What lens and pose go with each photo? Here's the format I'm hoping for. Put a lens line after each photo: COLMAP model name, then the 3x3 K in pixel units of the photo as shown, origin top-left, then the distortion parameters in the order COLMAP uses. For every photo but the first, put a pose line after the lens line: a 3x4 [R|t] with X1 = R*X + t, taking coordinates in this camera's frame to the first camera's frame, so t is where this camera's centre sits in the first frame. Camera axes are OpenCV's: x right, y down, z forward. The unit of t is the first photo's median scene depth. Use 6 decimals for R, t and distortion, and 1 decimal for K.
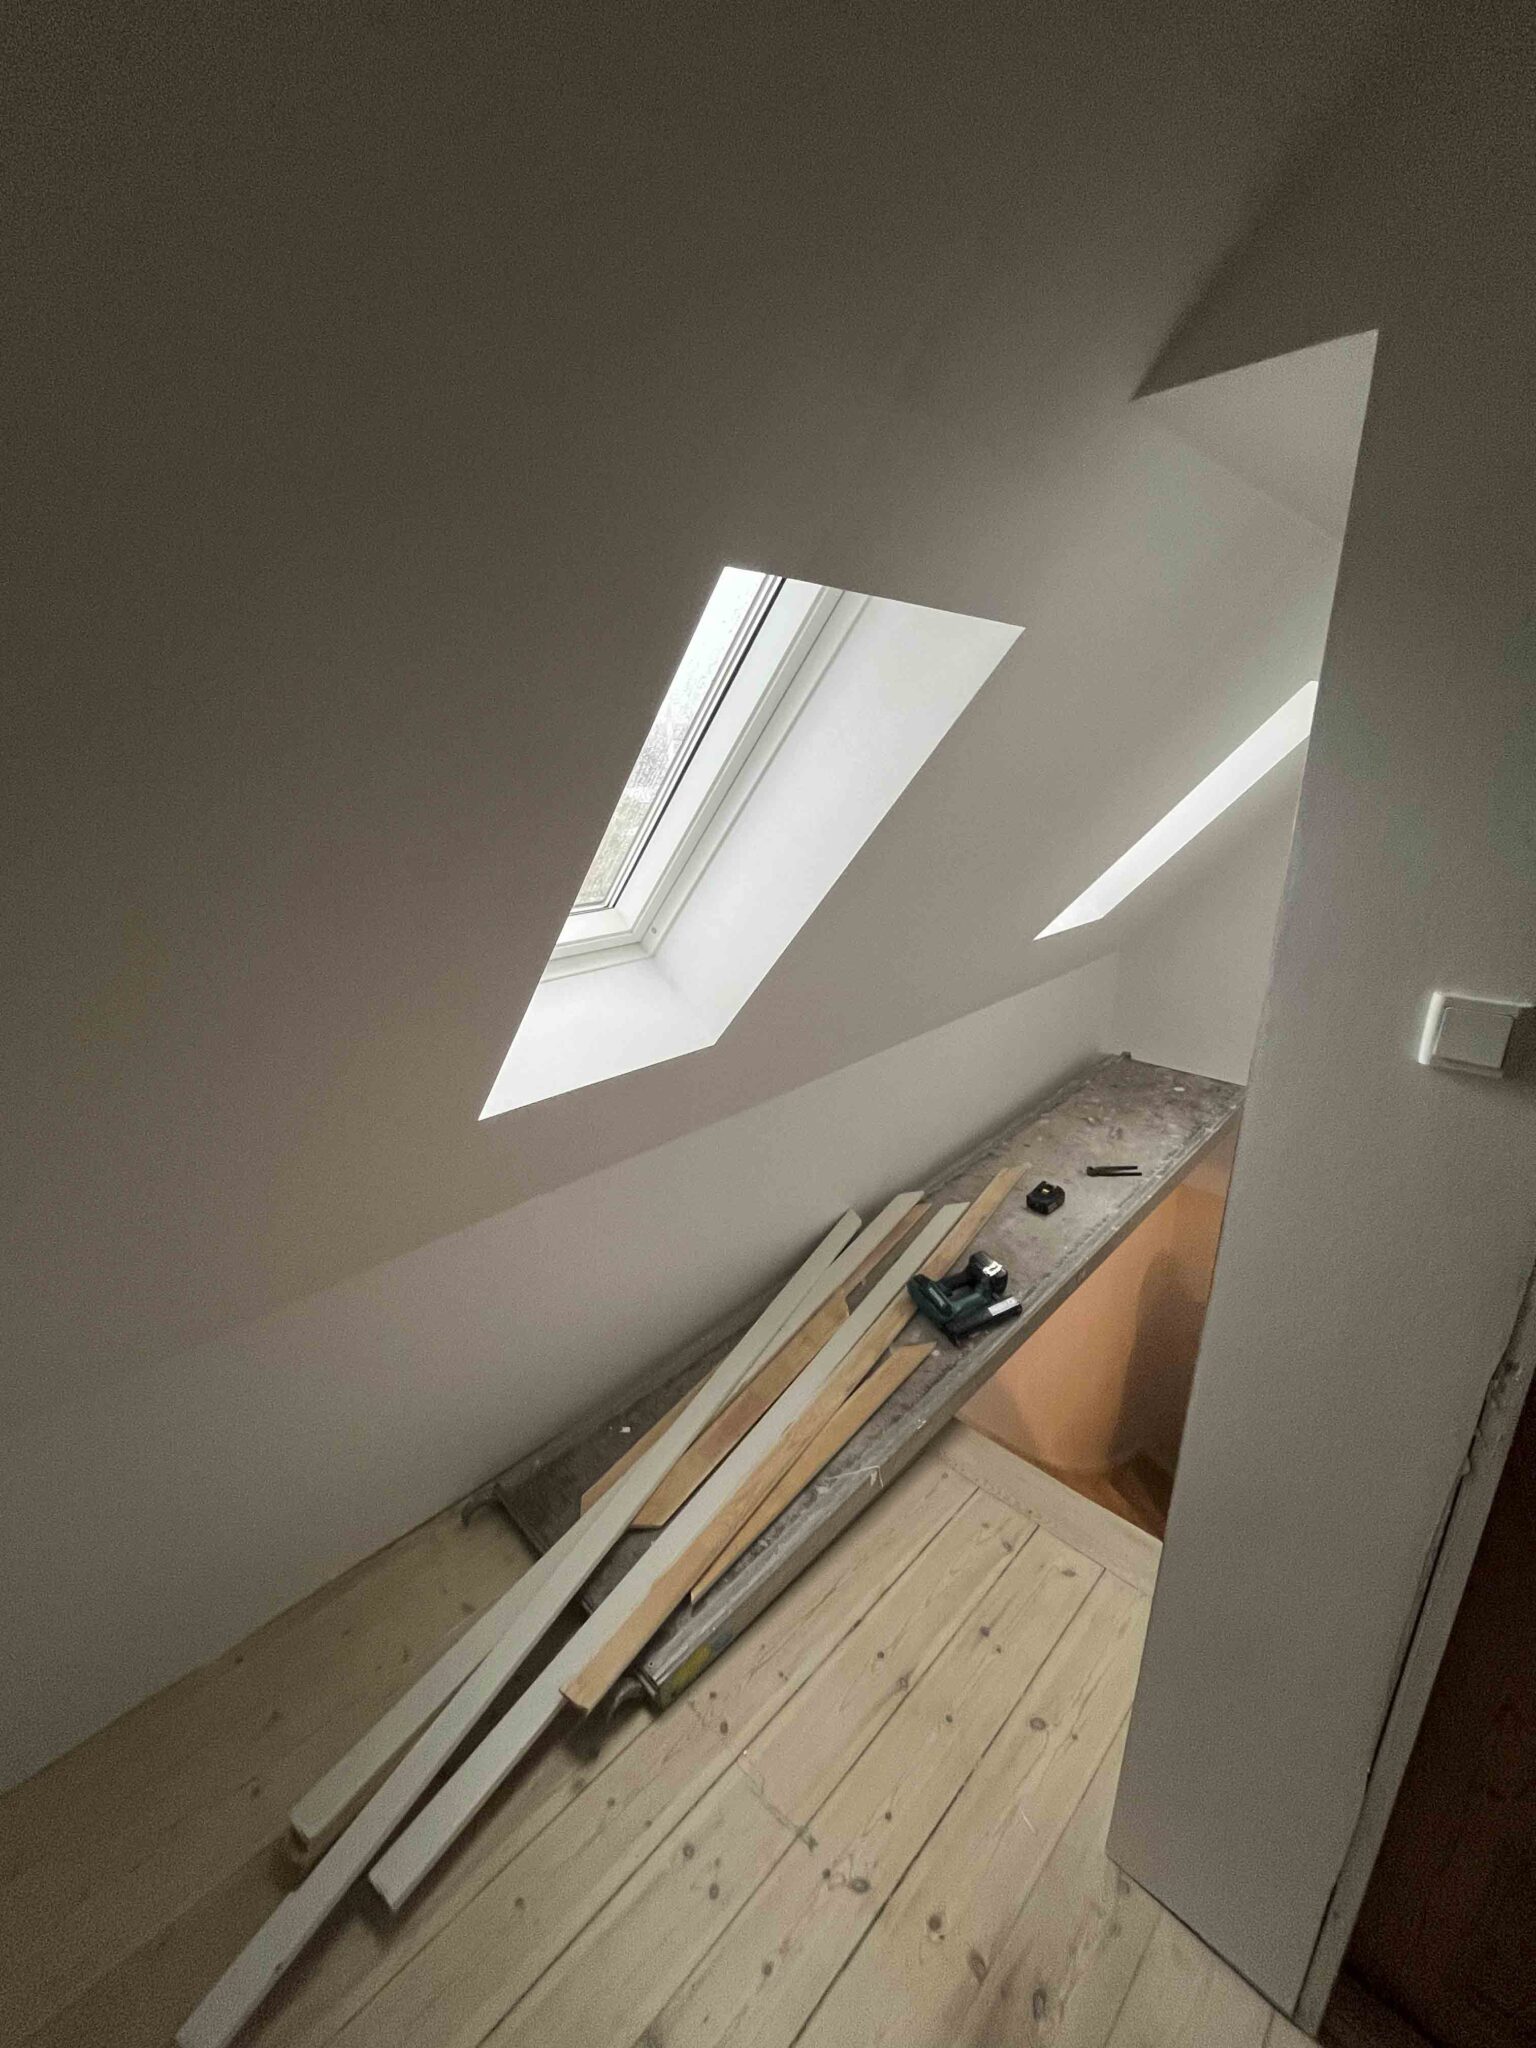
lens RADIAL K [[826.0, 0, 756.0], [0, 826.0, 1019.1], [0, 0, 1]] dist [-0.003948, -0.000553]
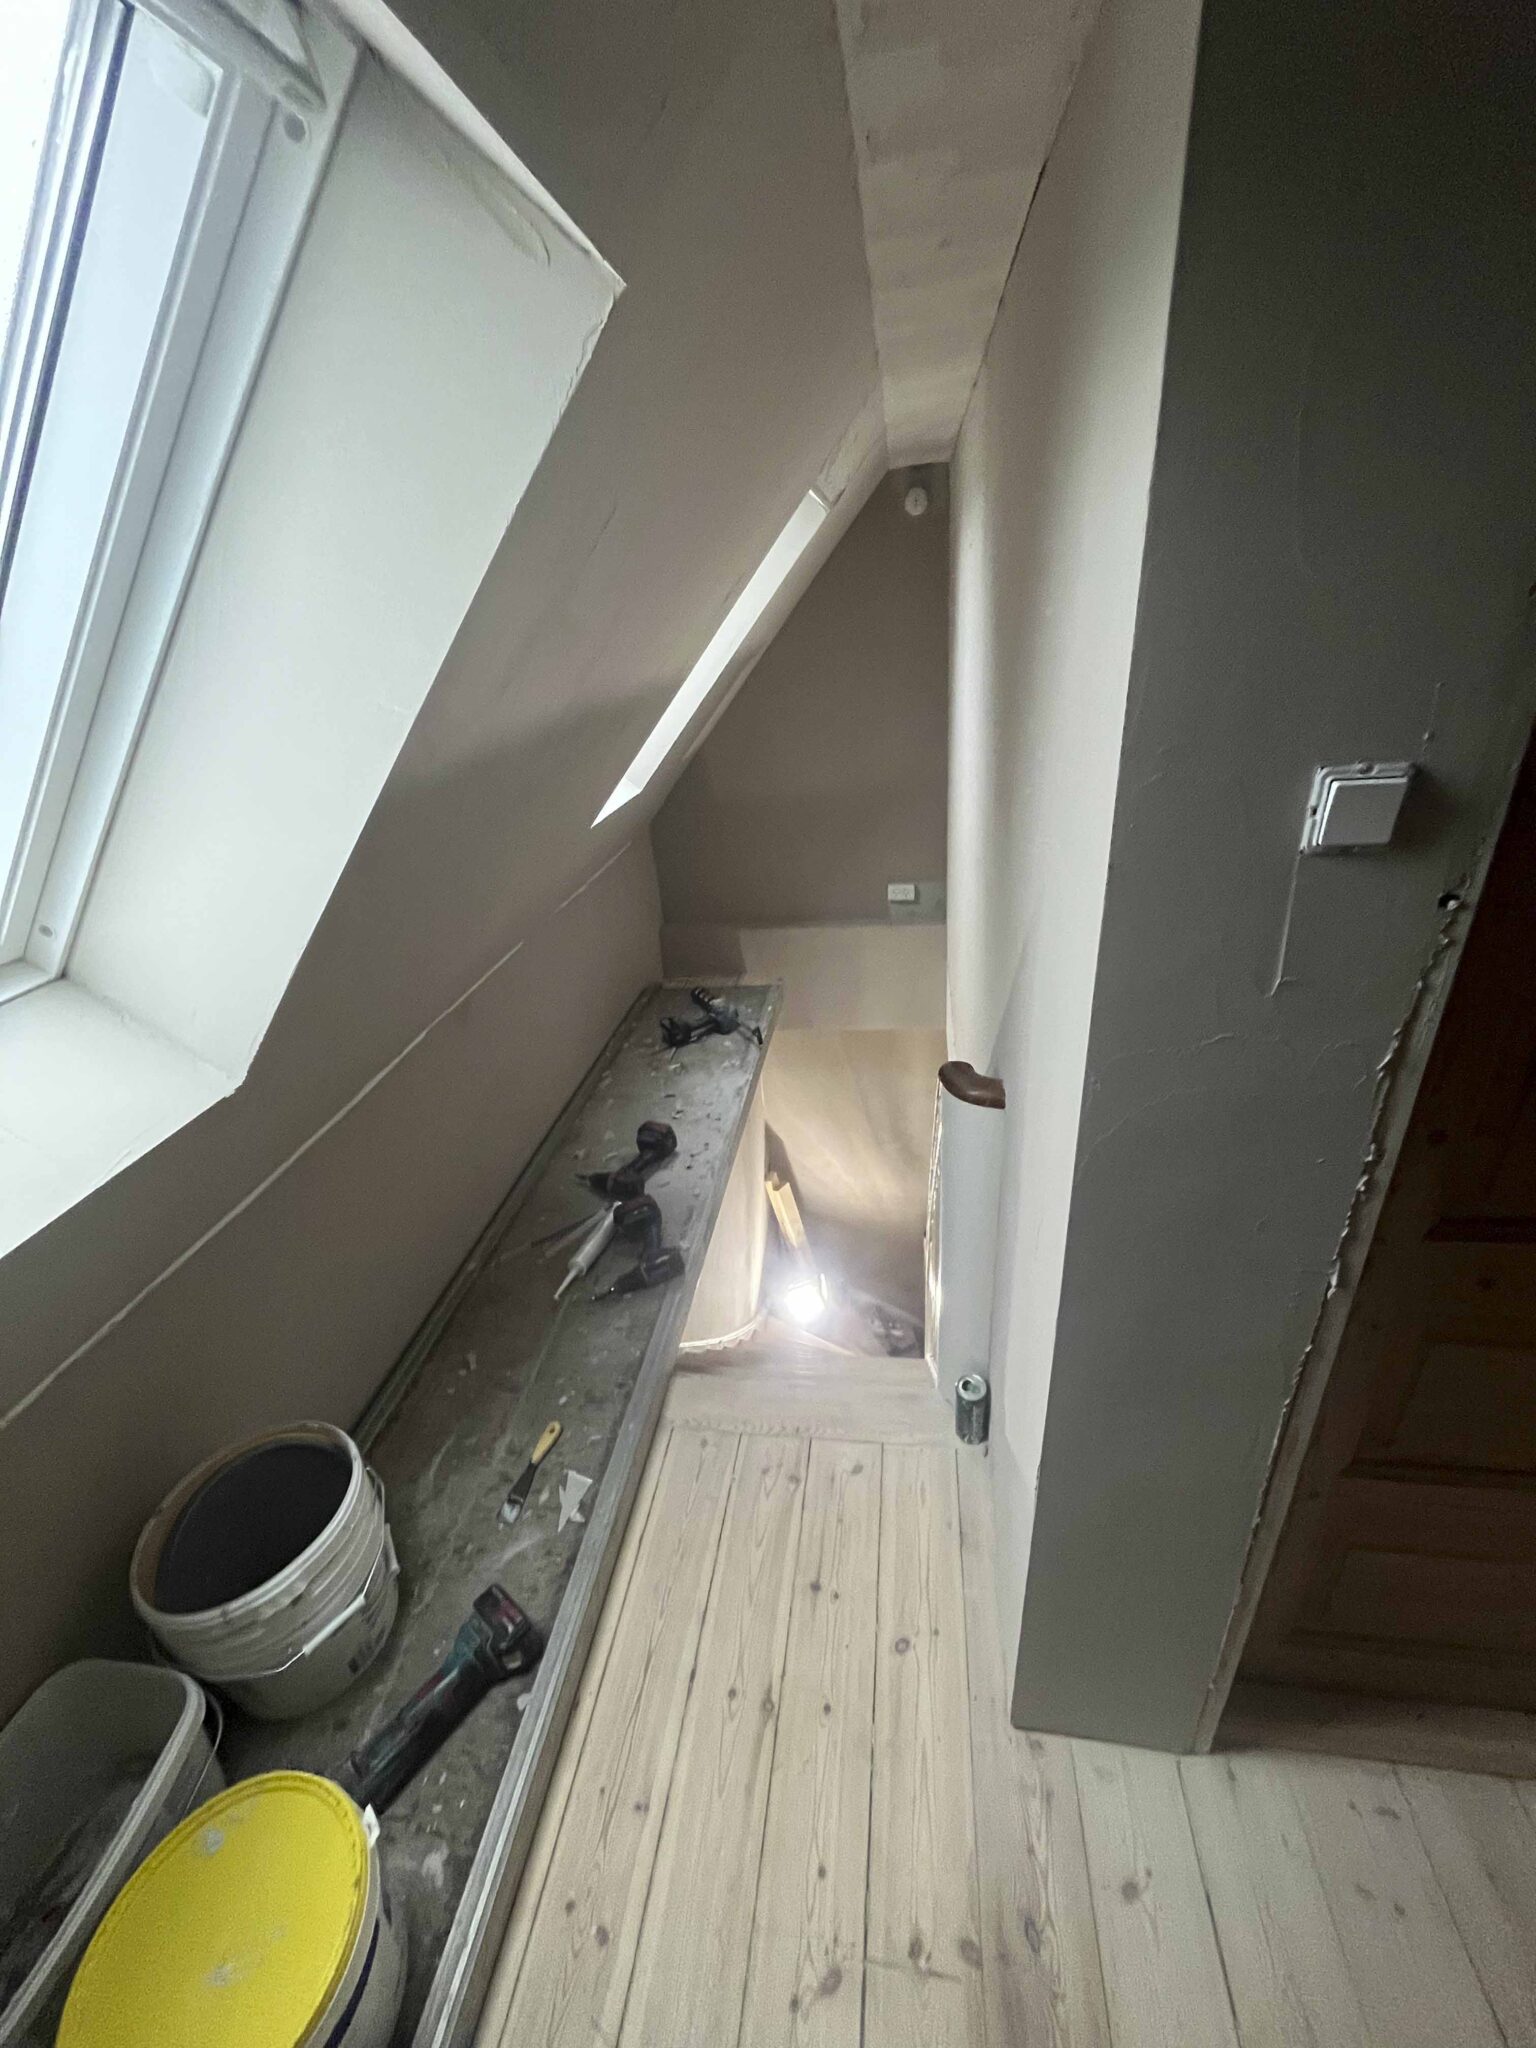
lens RADIAL K [[826.0, 0, 760.2], [0, 826.0, 1021.2], [0, 0, 1]] dist [-0.003948, -0.000553]
pose [[0.801802, -0.311426, 0.510026, -0.042057], [0.248151, 0.949922, 0.189917, -0.038213], [-0.543630, -0.025713, 0.838931, 0.287417]]
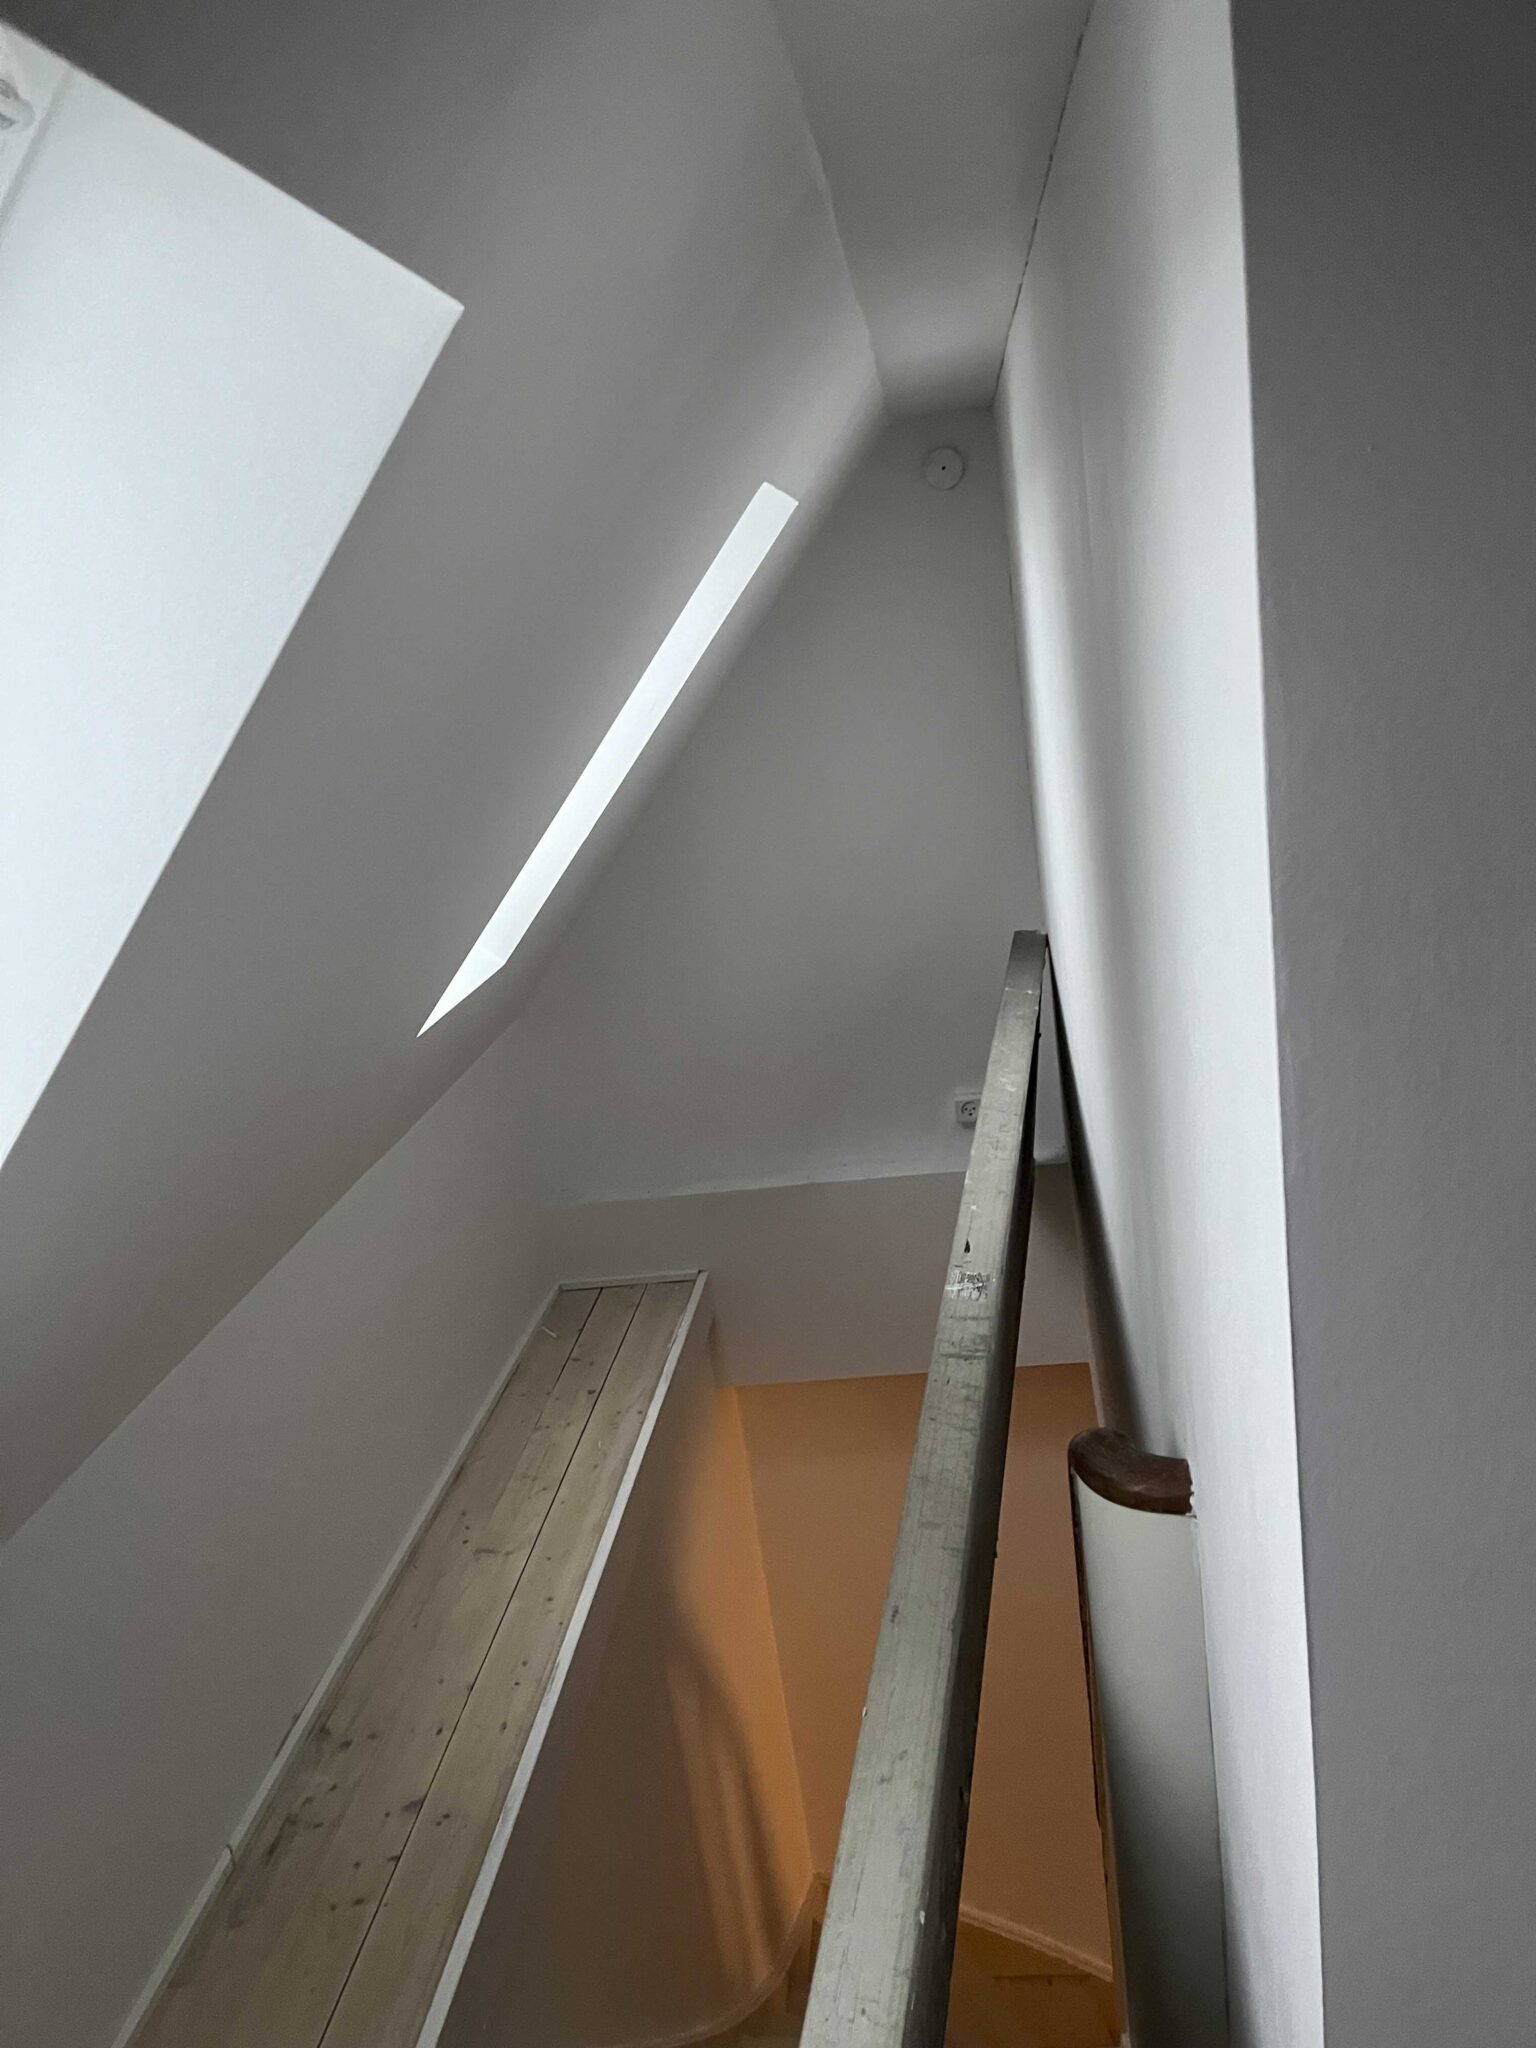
lens RADIAL K [[1549.2, 0, 744.0], [0, 1549.2, 1024.1], [0, 0, 1]] dist [0.072161, -0.097270]
pose [[0.779408, -0.247863, 0.575402, -0.065598], [0.306492, 0.951859, -0.005131, -0.062457], [-0.546430, 0.180355, 0.817855, 0.235180]]
